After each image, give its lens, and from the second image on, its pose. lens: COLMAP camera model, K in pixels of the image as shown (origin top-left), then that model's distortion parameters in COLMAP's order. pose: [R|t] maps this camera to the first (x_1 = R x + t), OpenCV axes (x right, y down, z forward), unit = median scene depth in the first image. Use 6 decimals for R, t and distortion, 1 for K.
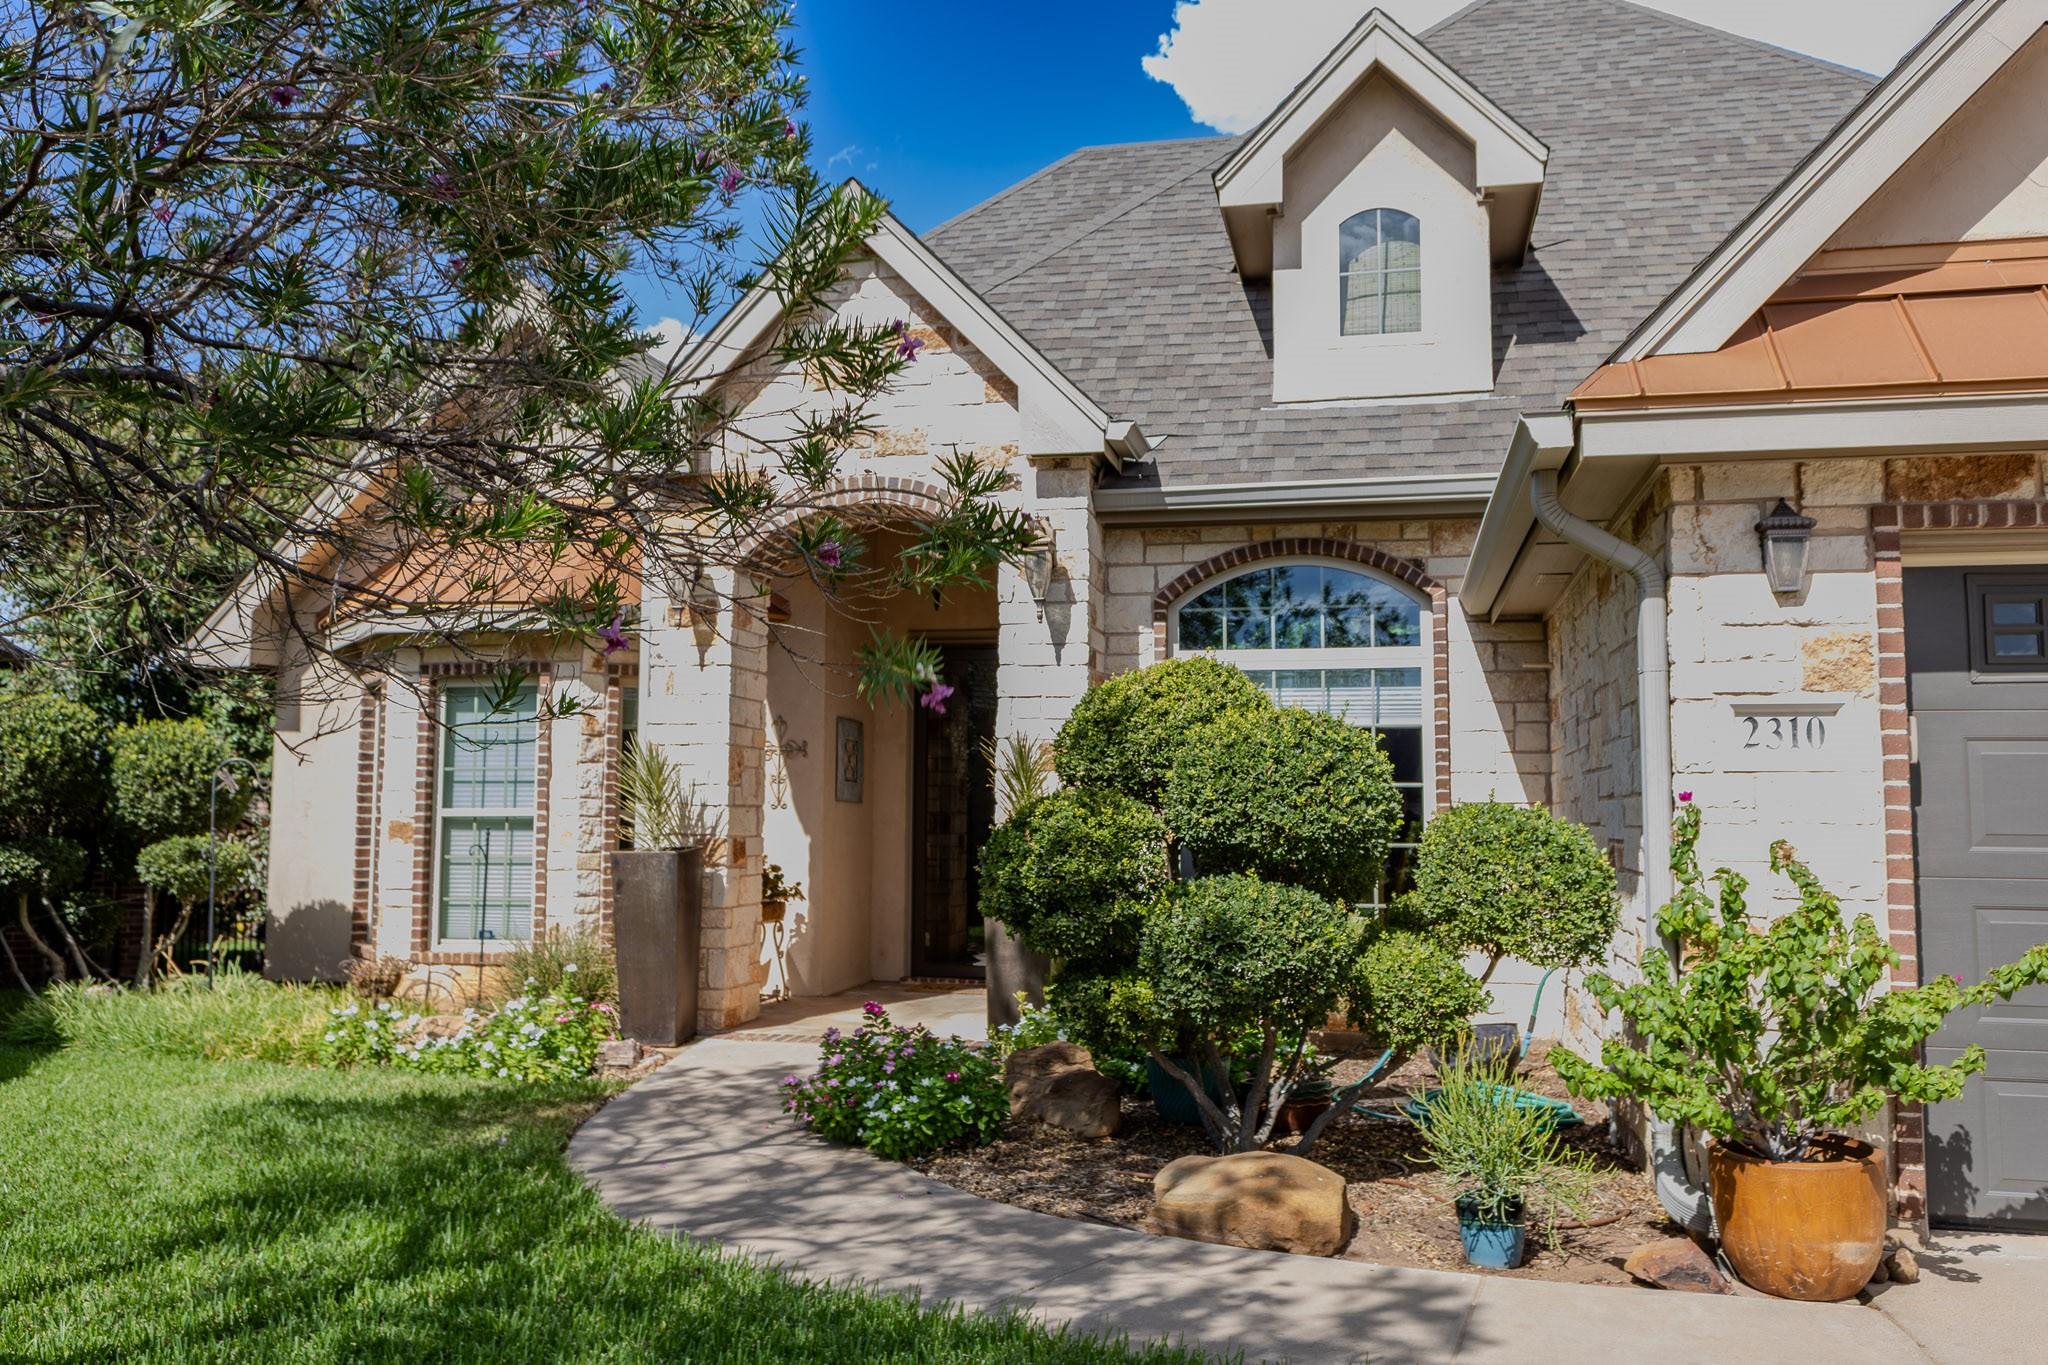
lens RADIAL K [[1686.6, 0, 1012.6], [0, 1686.6, 704.2], [0, 0, 1]] dist [-0.006123, -0.016771]
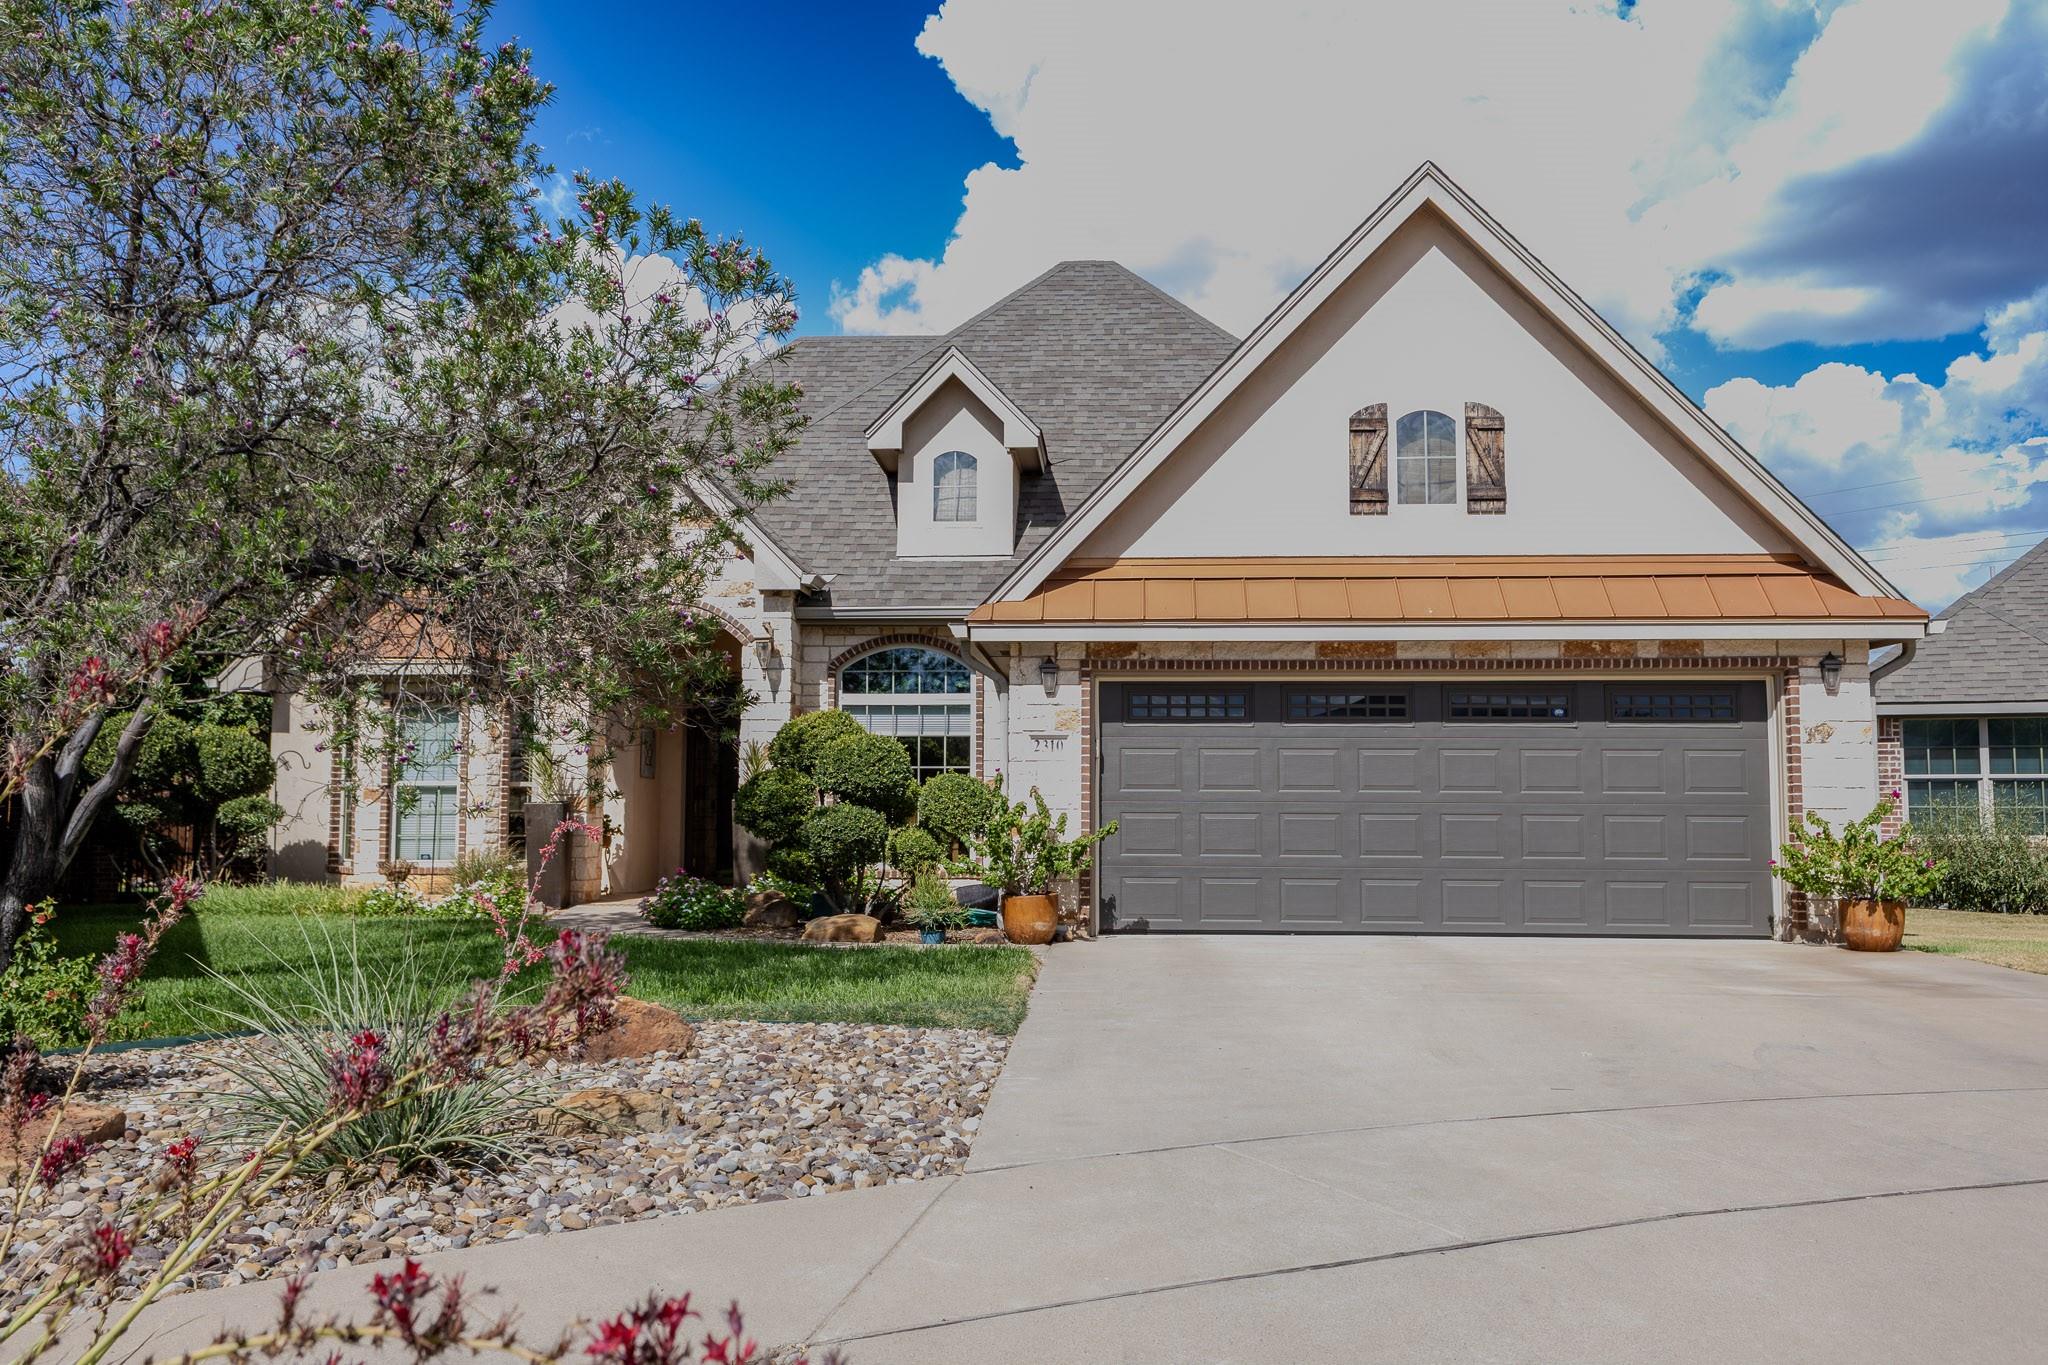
lens RADIAL K [[1686.6, 0, 1034.6], [0, 1686.6, 688.9], [0, 0, 1]] dist [-0.006123, -0.016771]
pose [[0.985743, 0.009792, 0.167970, -0.002393], [-0.009569, 0.999952, -0.002137, -0.034893], [-0.167983, 0.000499, 0.985790, -0.833473]]
